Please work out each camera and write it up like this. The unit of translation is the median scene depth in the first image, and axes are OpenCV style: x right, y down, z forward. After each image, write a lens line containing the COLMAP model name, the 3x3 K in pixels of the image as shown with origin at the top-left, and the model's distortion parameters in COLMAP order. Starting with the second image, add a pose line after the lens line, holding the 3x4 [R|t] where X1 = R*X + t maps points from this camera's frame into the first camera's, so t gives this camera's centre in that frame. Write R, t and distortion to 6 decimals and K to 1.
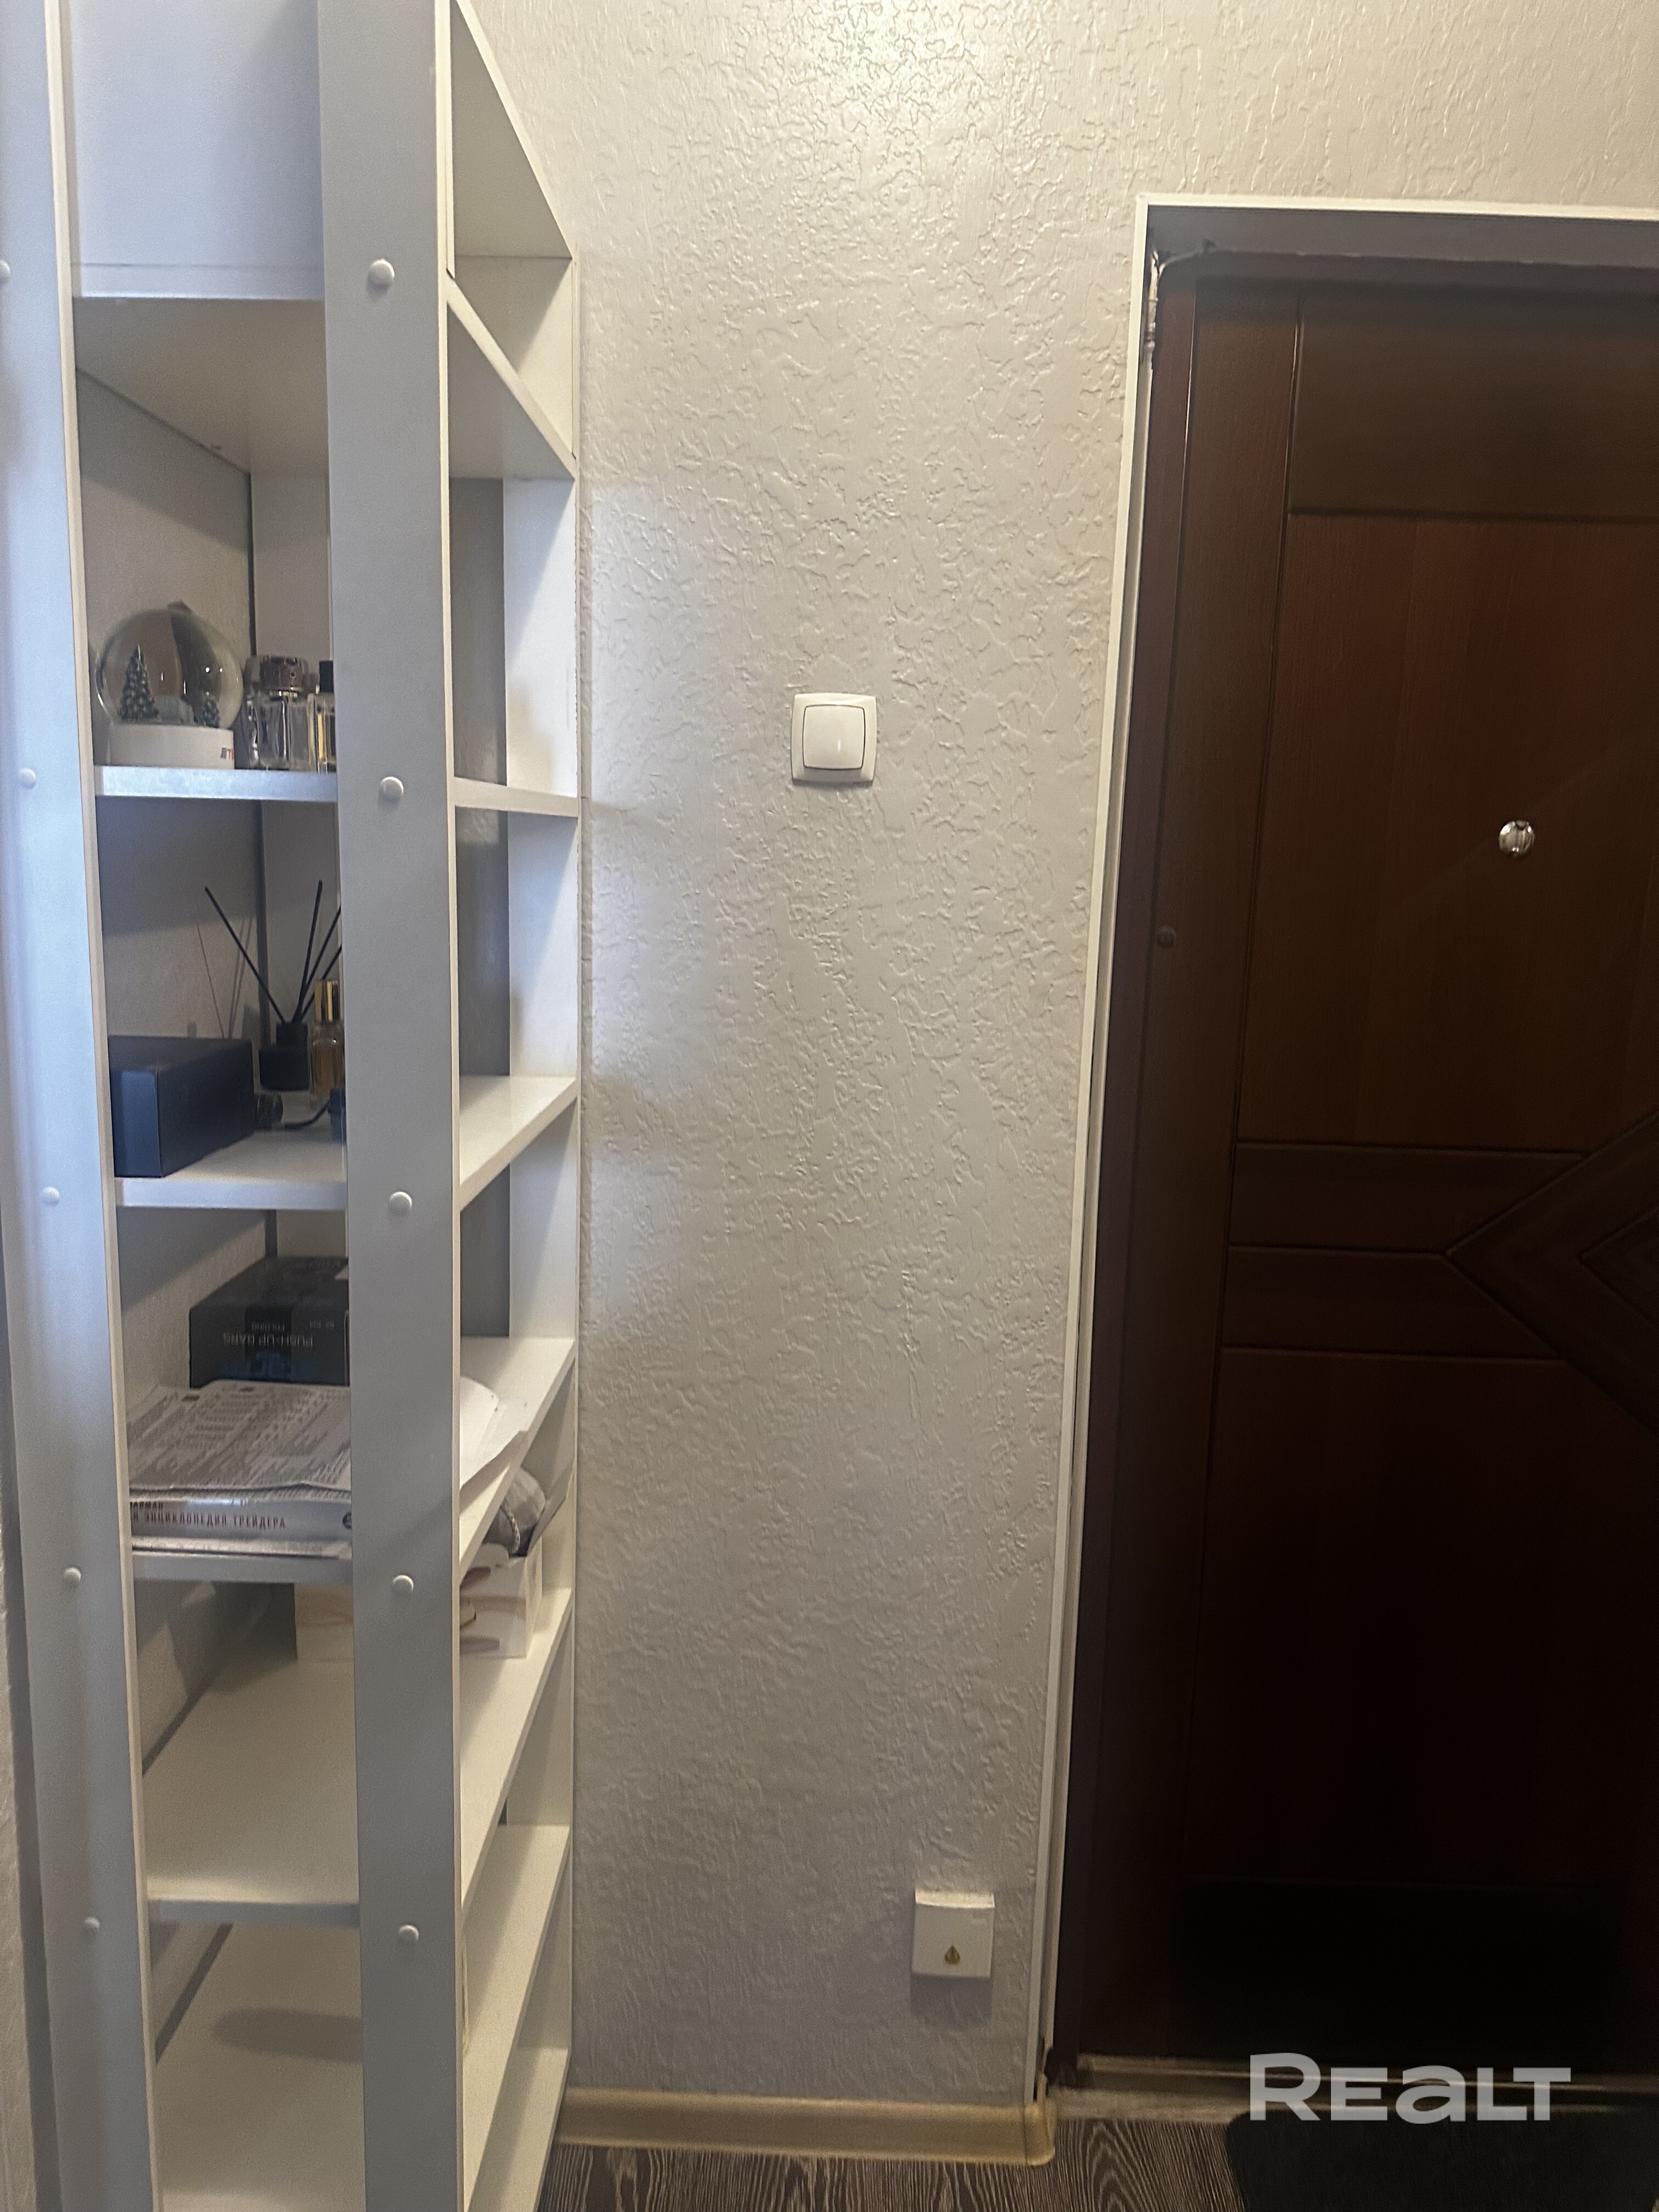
lens RADIAL K [[1551.2, 0, 821.2], [0, 1551.2, 1138.4], [0, 0, 1]] dist [0.060962, -0.078180]
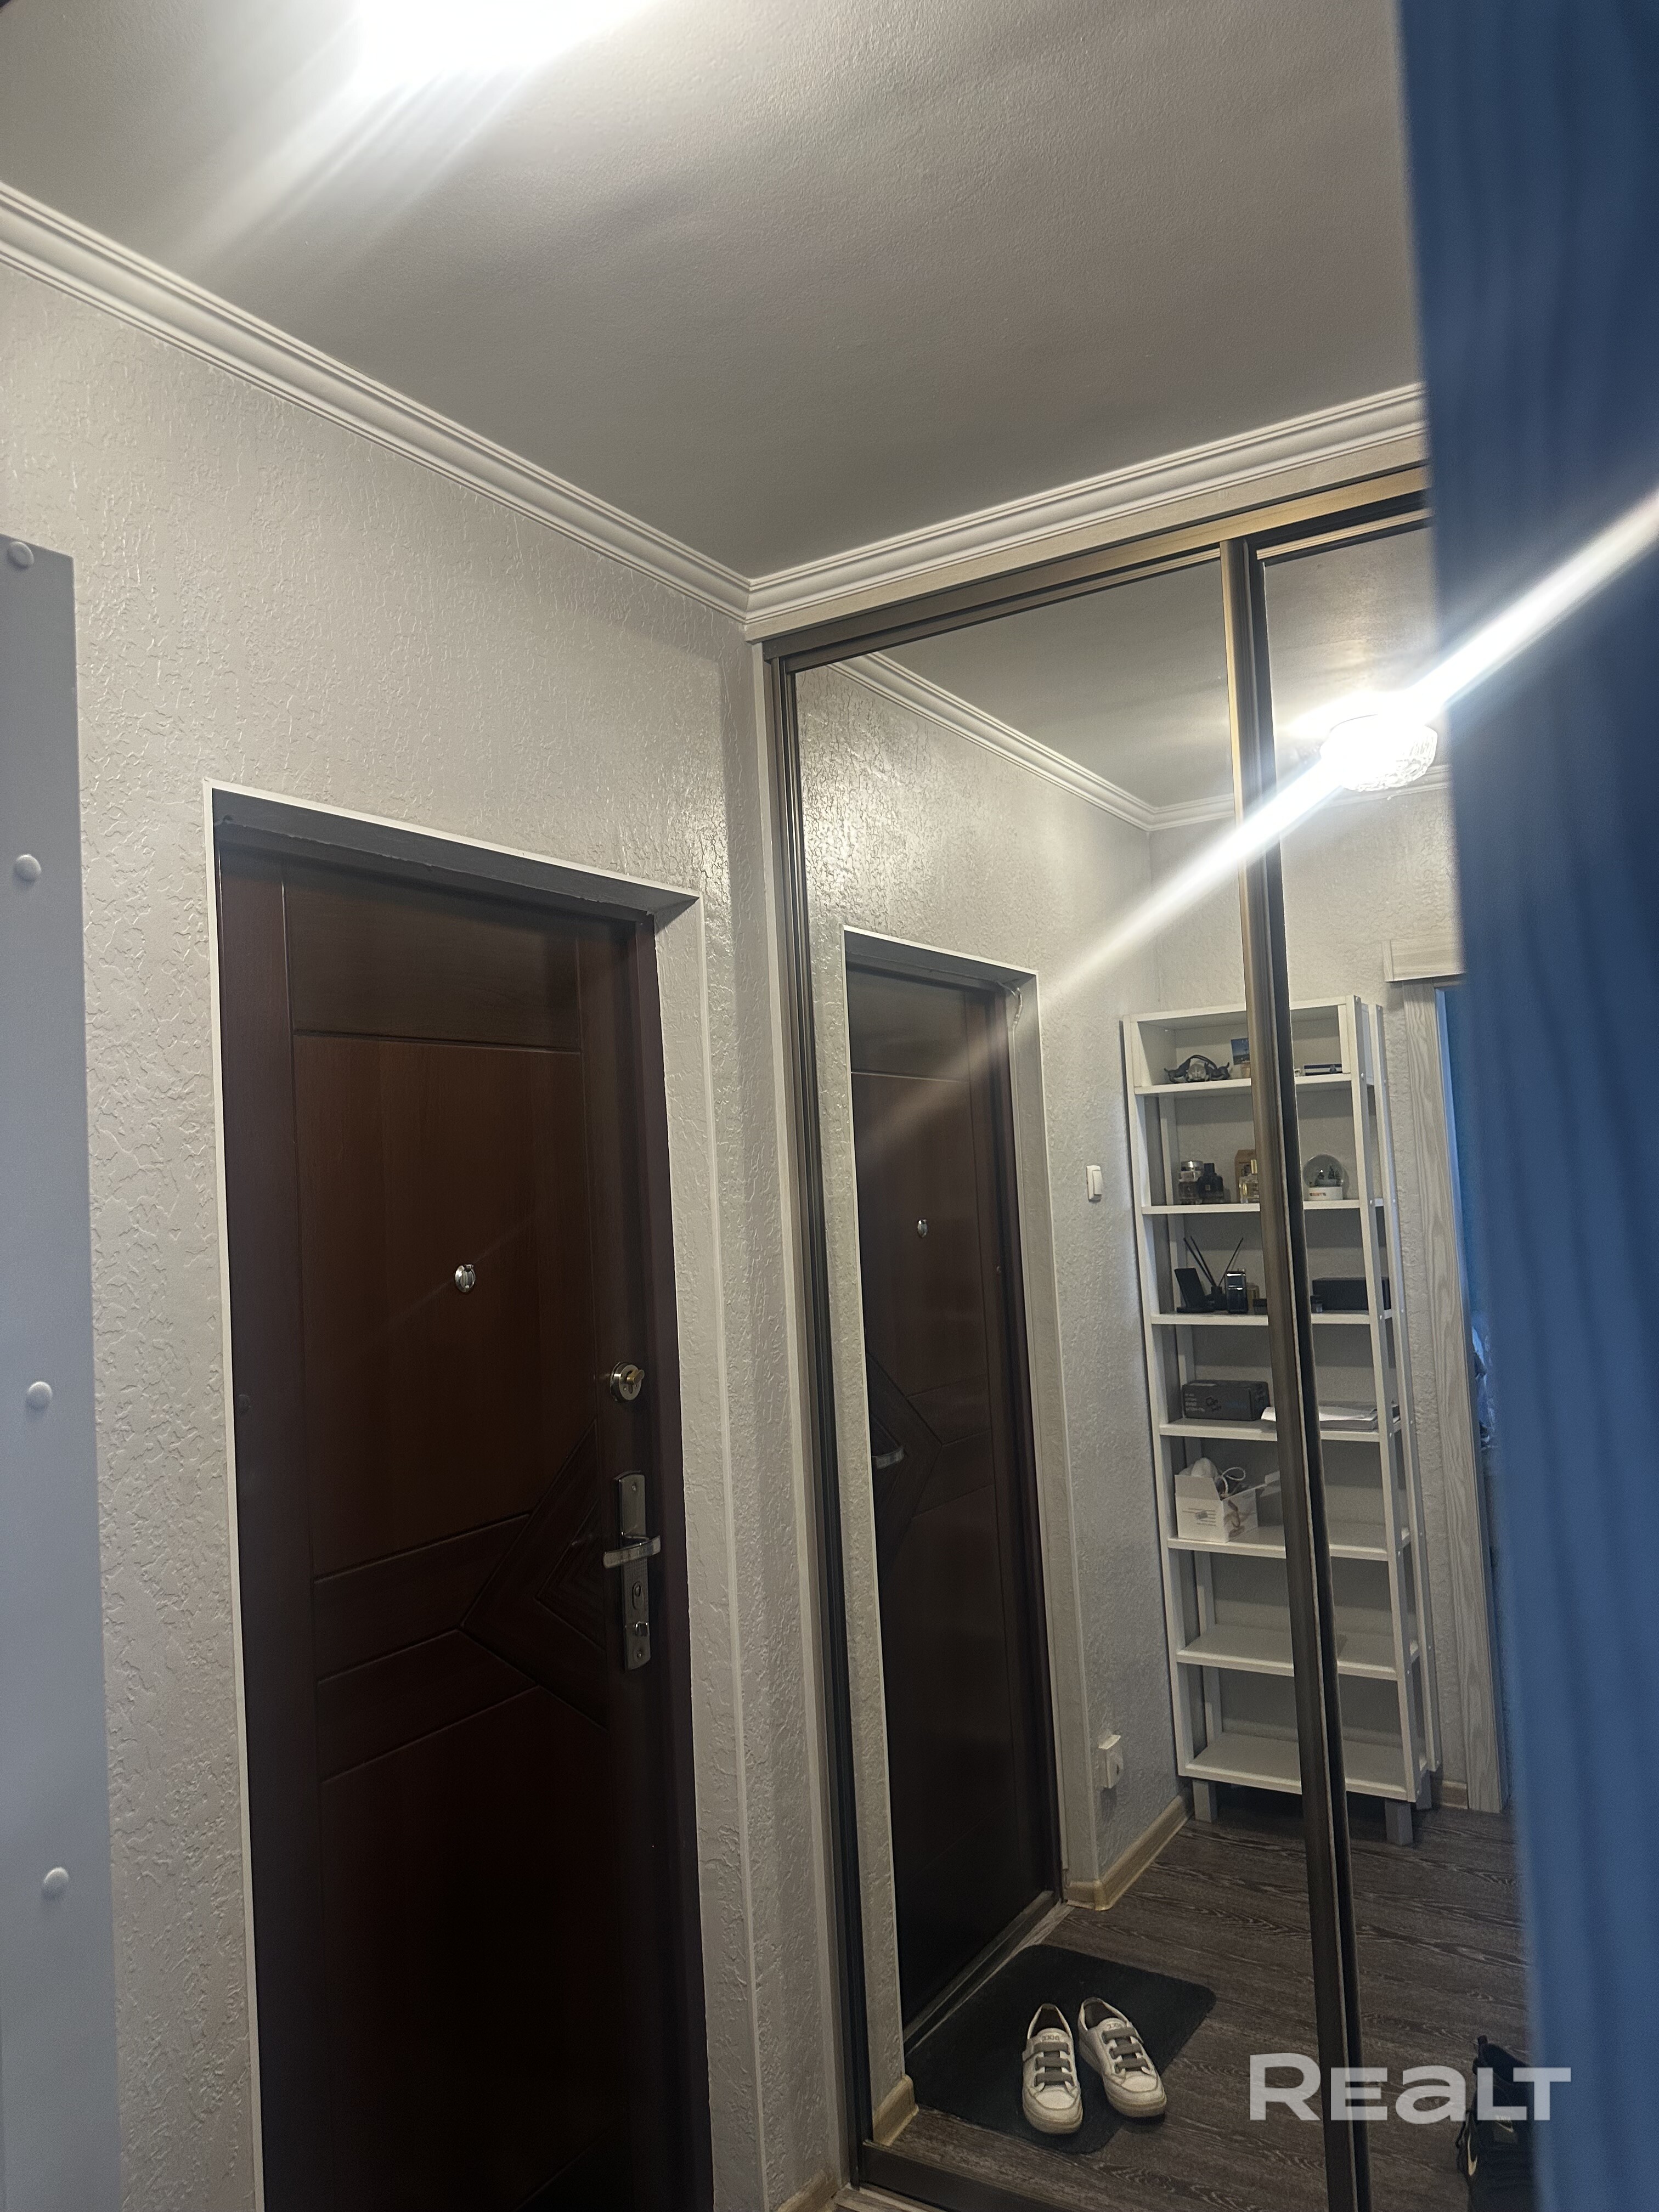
lens RADIAL K [[1551.2, 0, 821.2], [0, 1551.2, 1138.4], [0, 0, 1]] dist [0.060962, -0.078180]
pose [[0.513005, -0.030775, 0.857834, -0.519284], [0.230491, 0.967594, -0.103126, -0.110549], [-0.826861, 0.250628, 0.503474, 0.098684]]
